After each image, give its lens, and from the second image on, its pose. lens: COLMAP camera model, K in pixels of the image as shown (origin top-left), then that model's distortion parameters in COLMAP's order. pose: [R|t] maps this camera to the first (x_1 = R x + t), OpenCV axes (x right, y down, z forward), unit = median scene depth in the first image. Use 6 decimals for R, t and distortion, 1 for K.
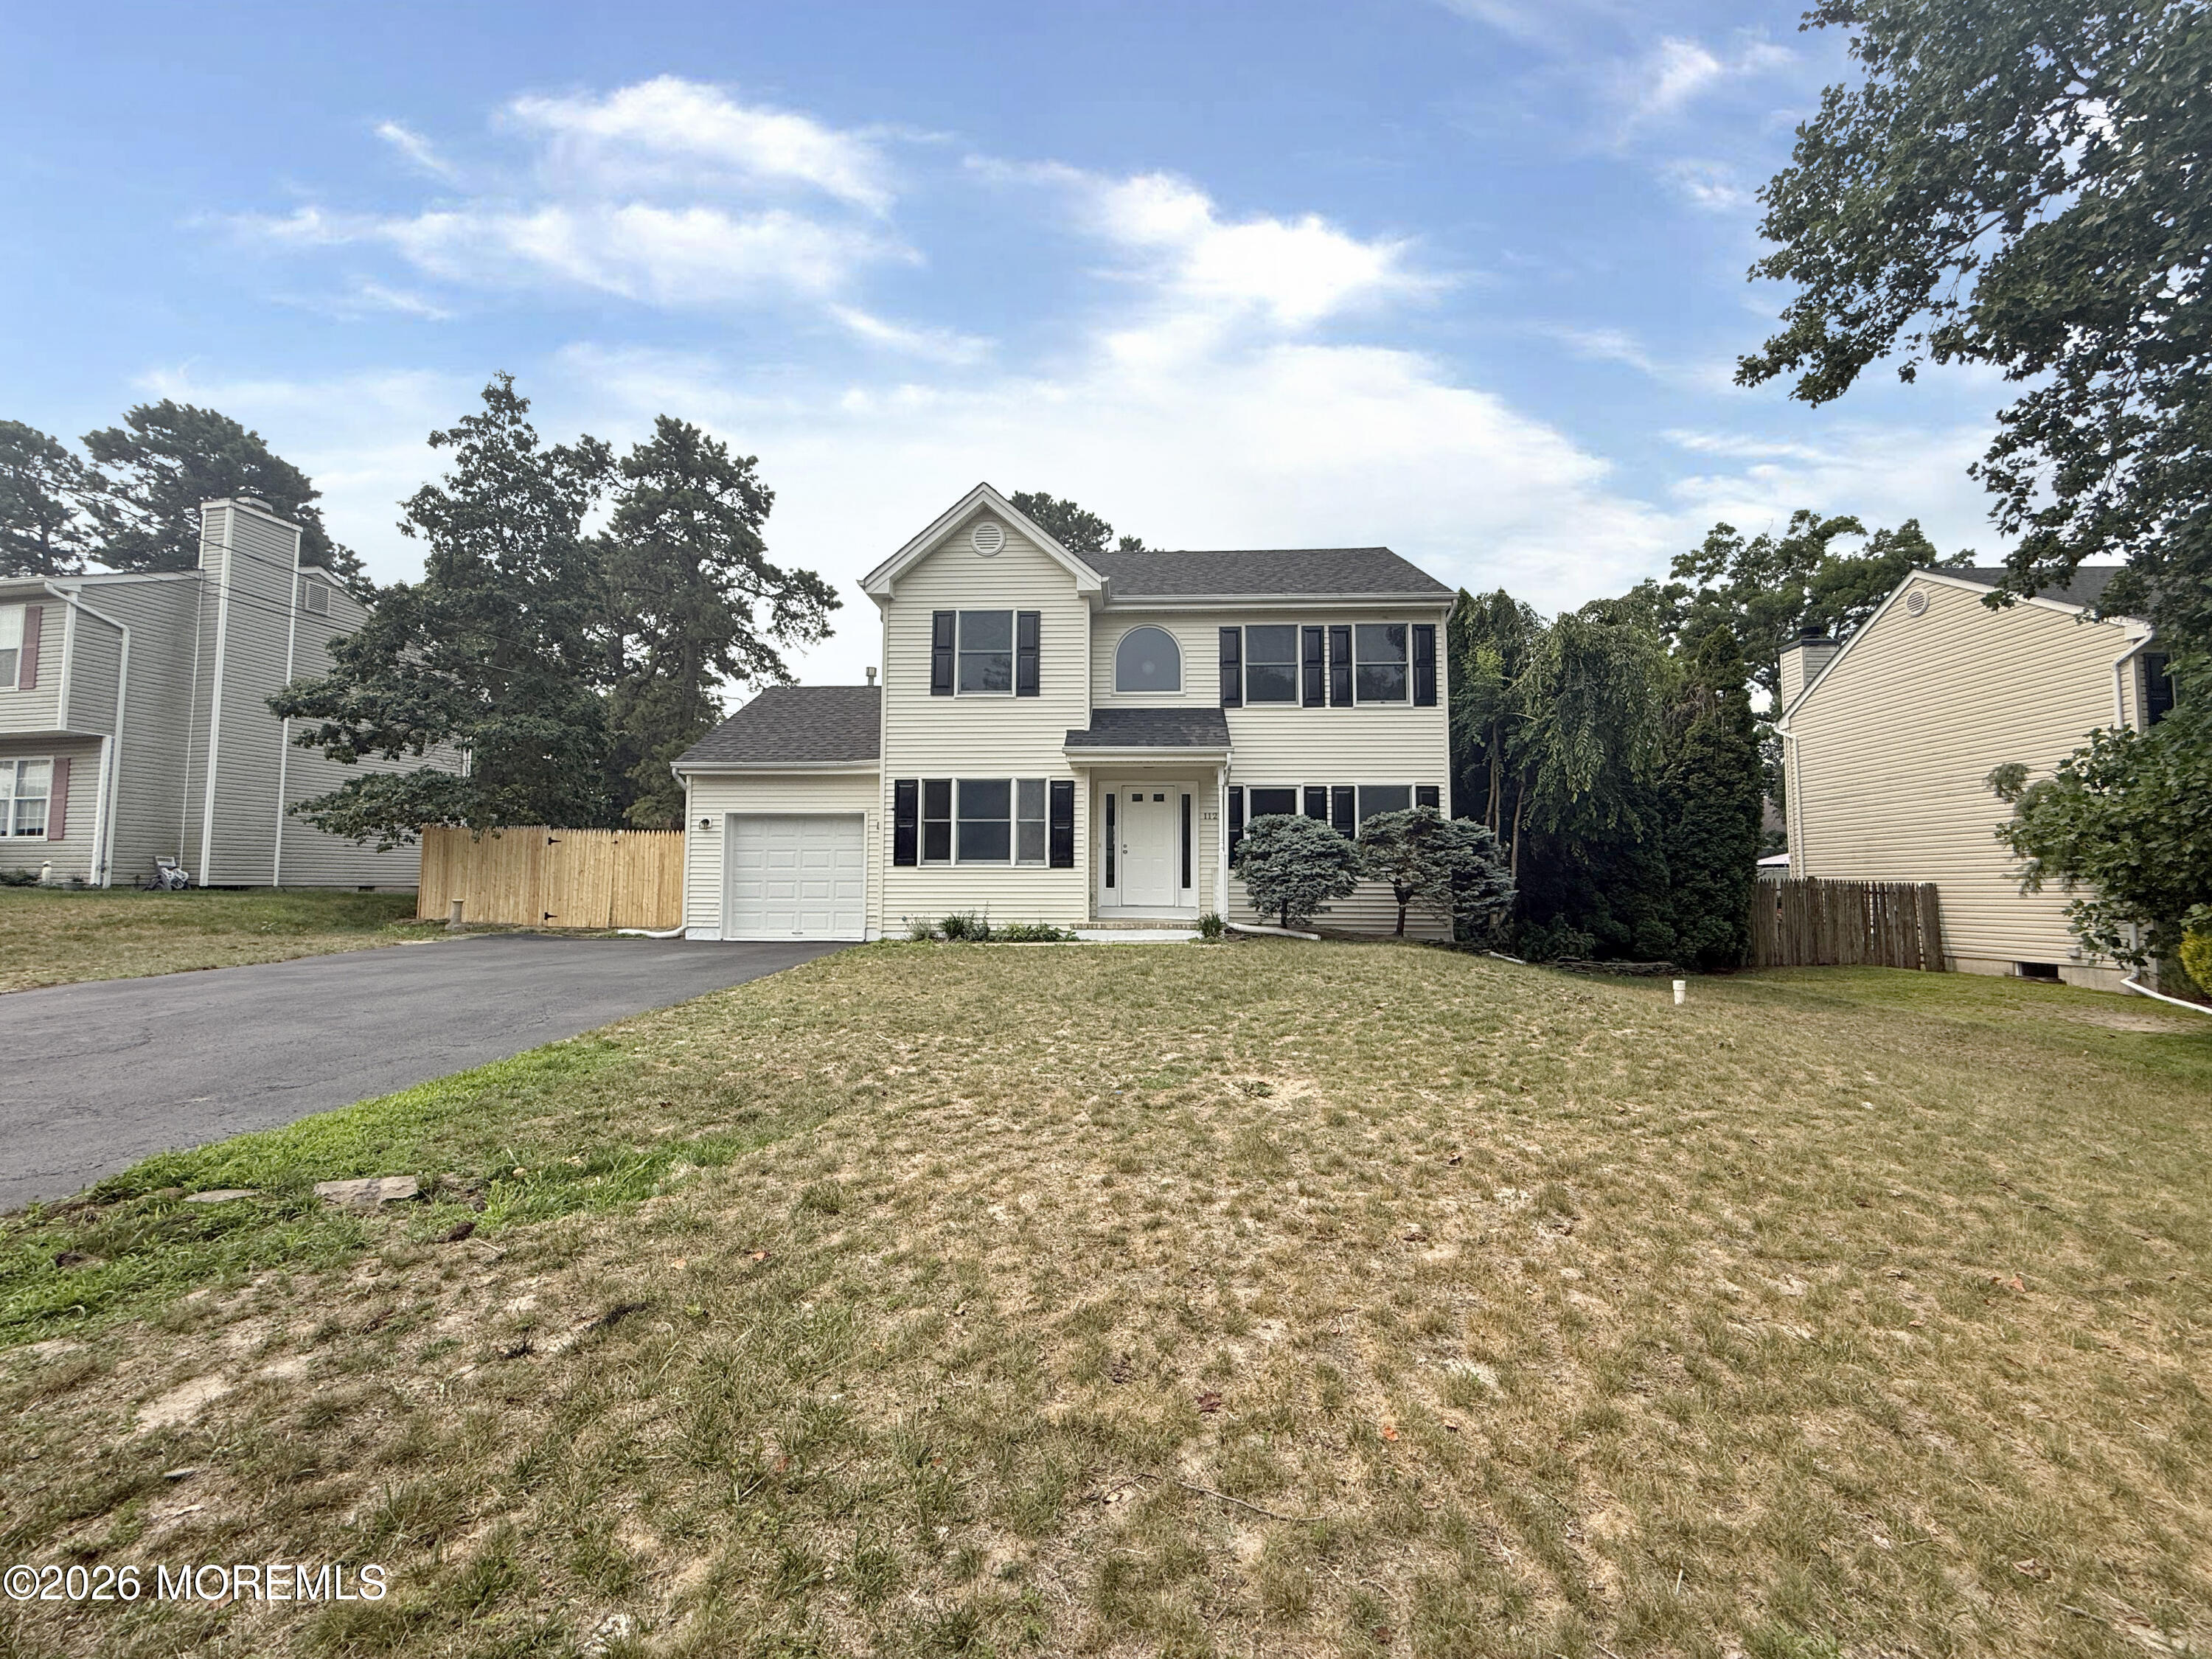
lens RADIAL K [[912.4, 0, 1093.2], [0, 912.4, 828.9], [0, 0, 1]] dist [-0.000651, -0.000248]
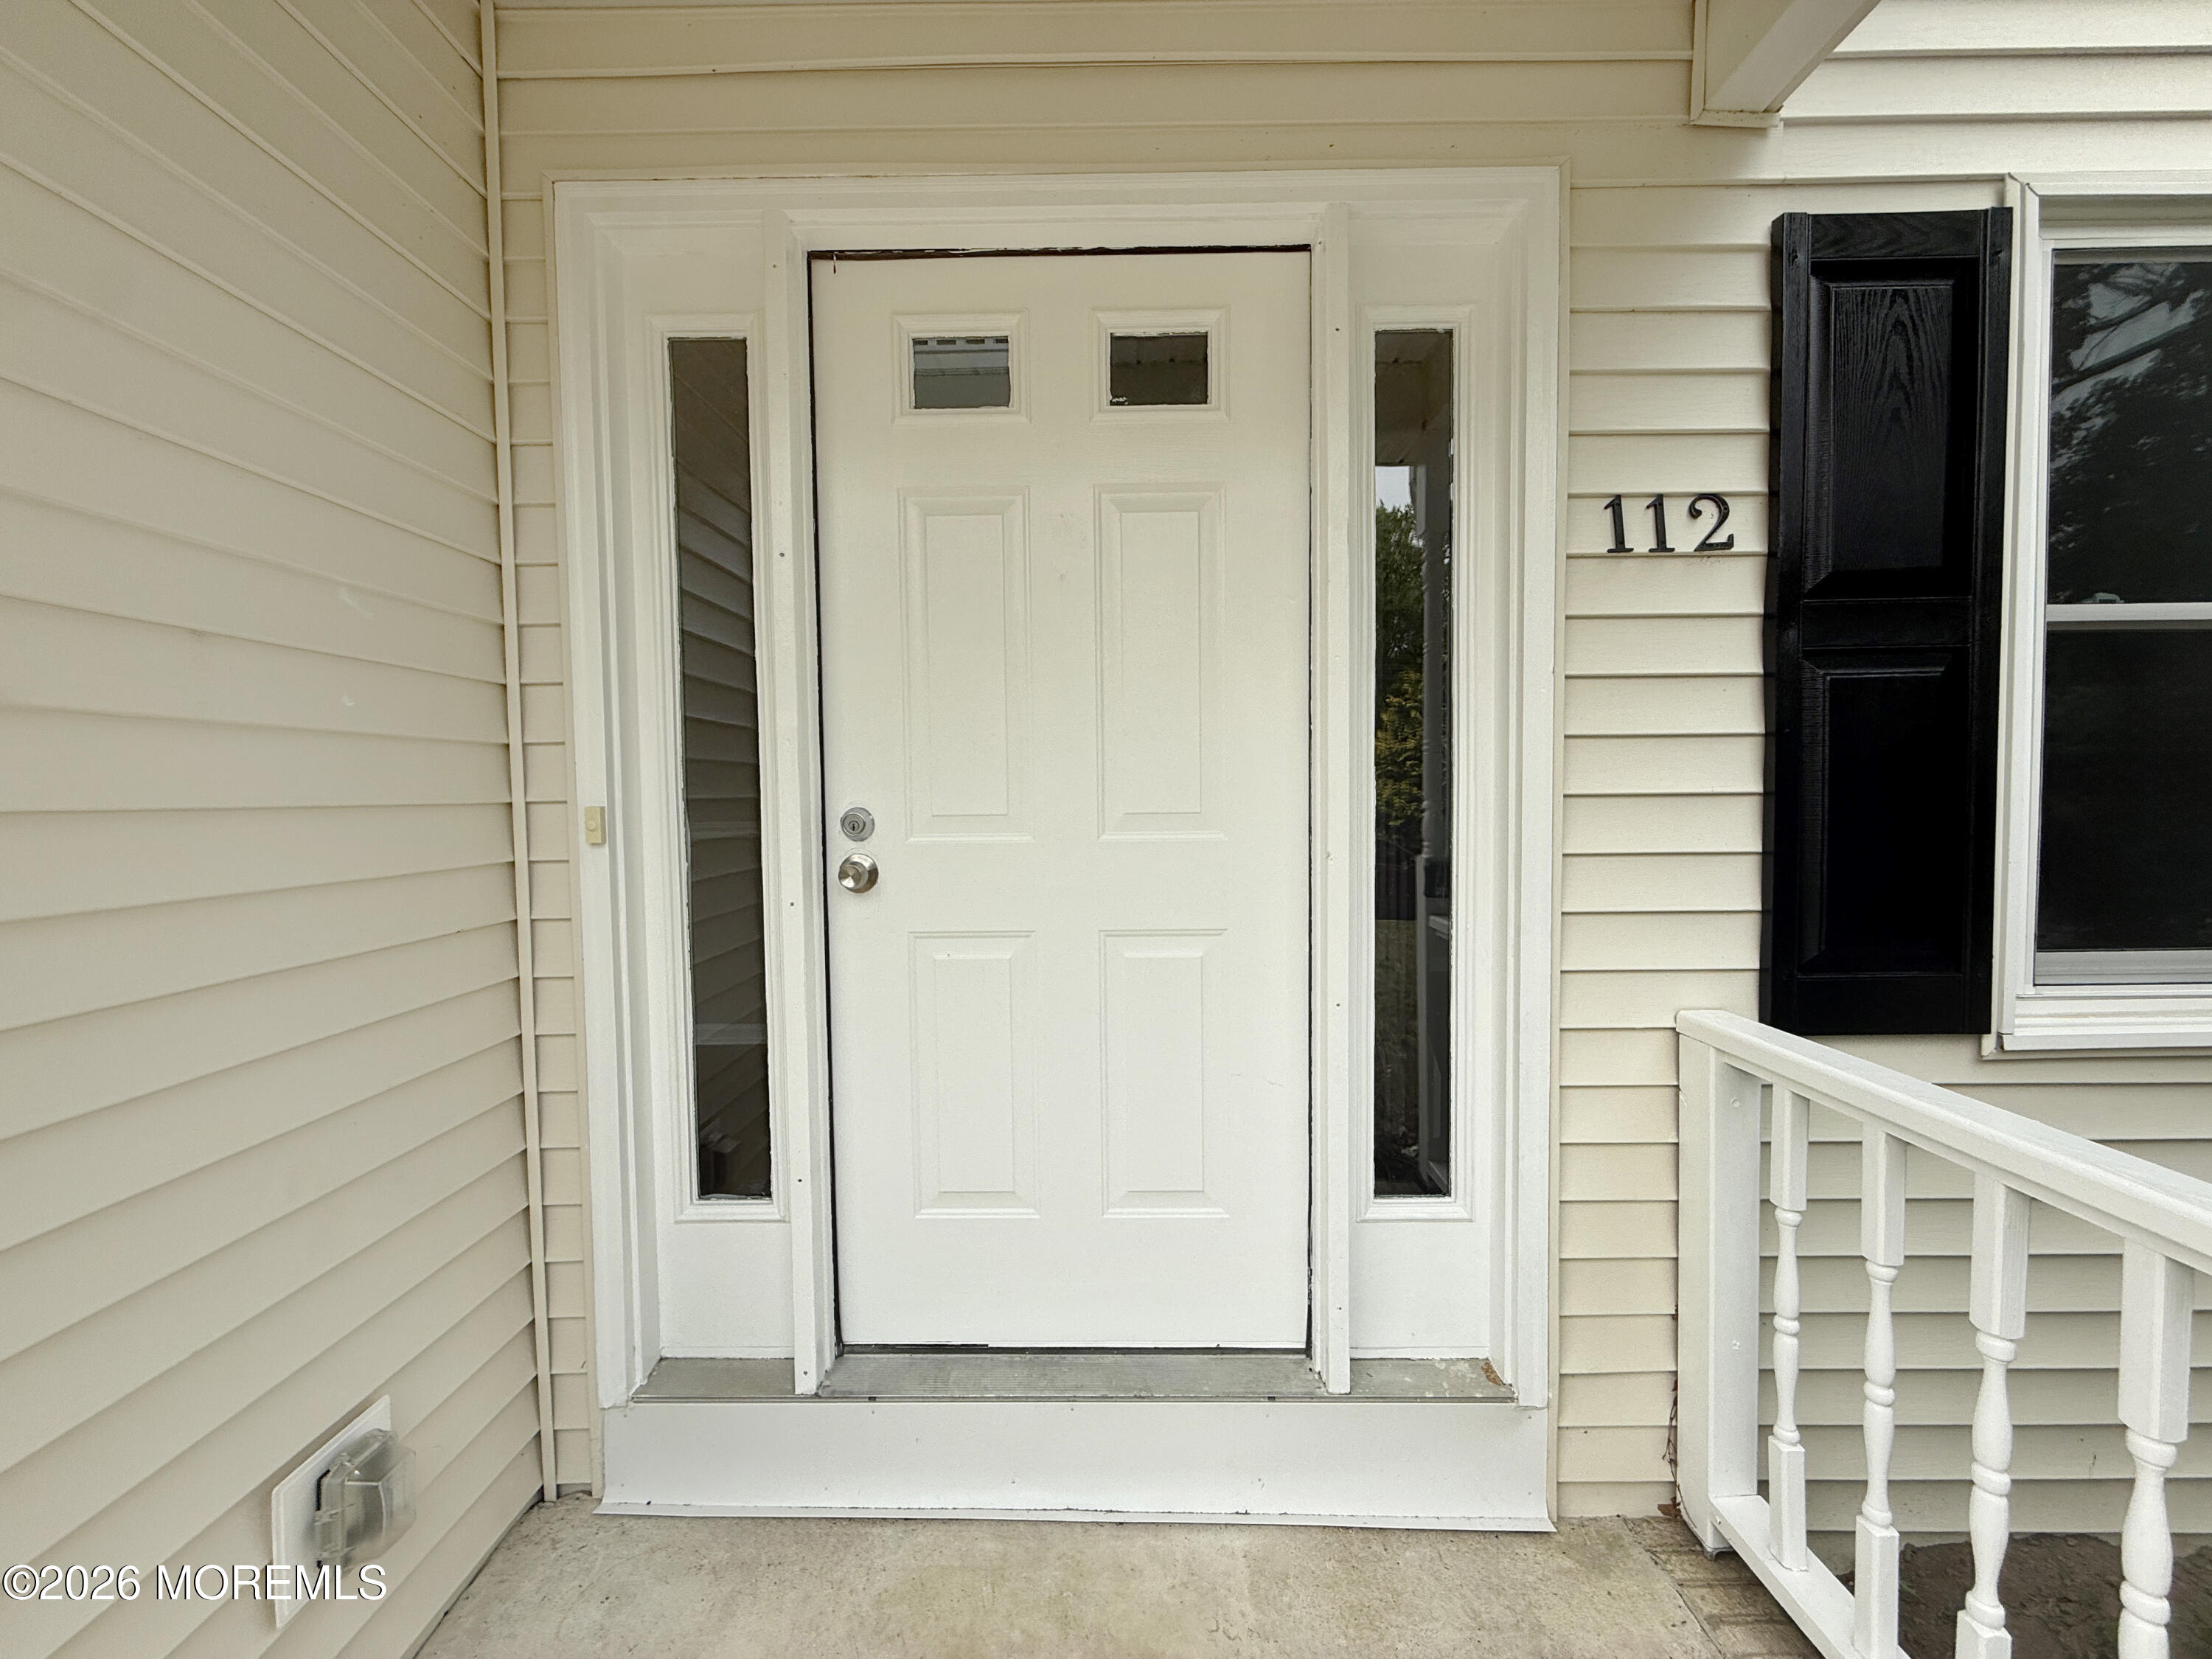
lens RADIAL K [[910.0, 0, 1095.3], [0, 910.0, 833.2], [0, 0, 1]] dist [-0.000758, -0.000336]
pose [[0.998210, -0.020985, 0.056005, 0.058392], [0.014671, 0.993728, 0.110857, 0.007790], [-0.057980, -0.109837, 0.992257, 0.901084]]
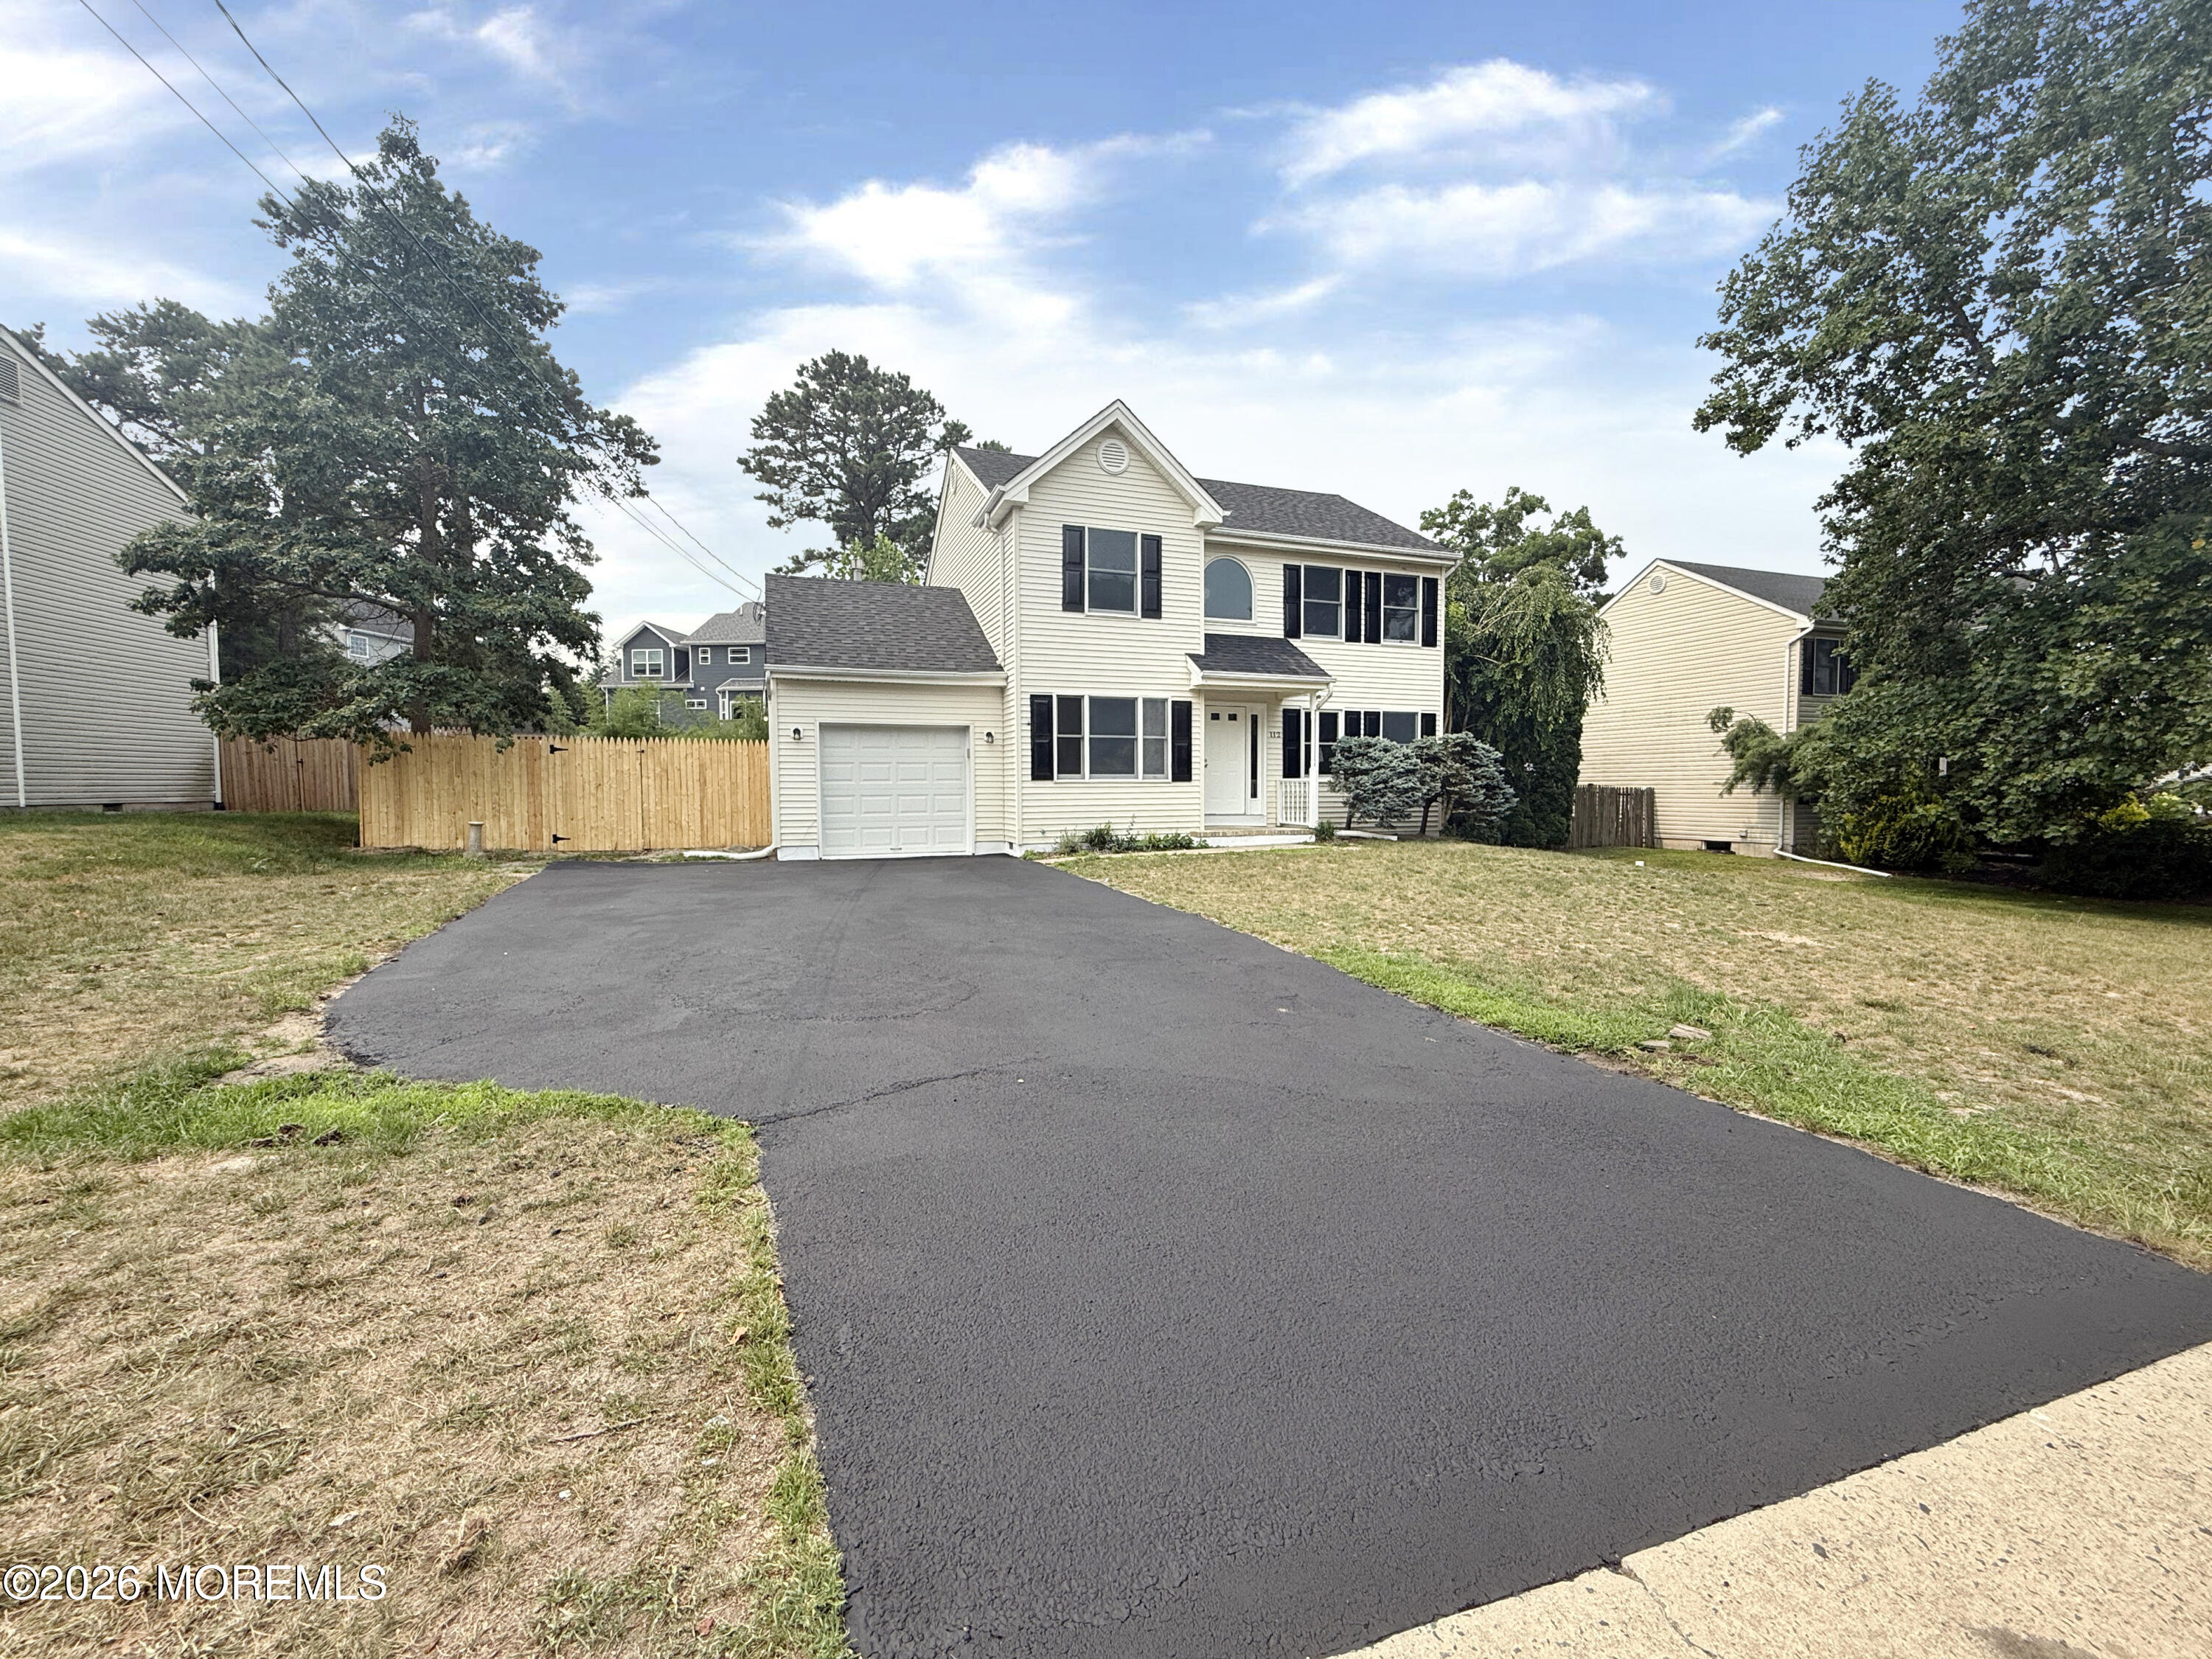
lens RADIAL K [[937.4, 0, 1106.0], [0, 937.4, 829.5], [0, 0, 1]] dist [-0.000689, -0.000147]
pose [[0.913607, -0.025254, 0.405812, -0.541782], [-0.021006, 0.993805, 0.109135, -0.019663], [-0.406054, -0.108231, 0.907417, 0.013856]]
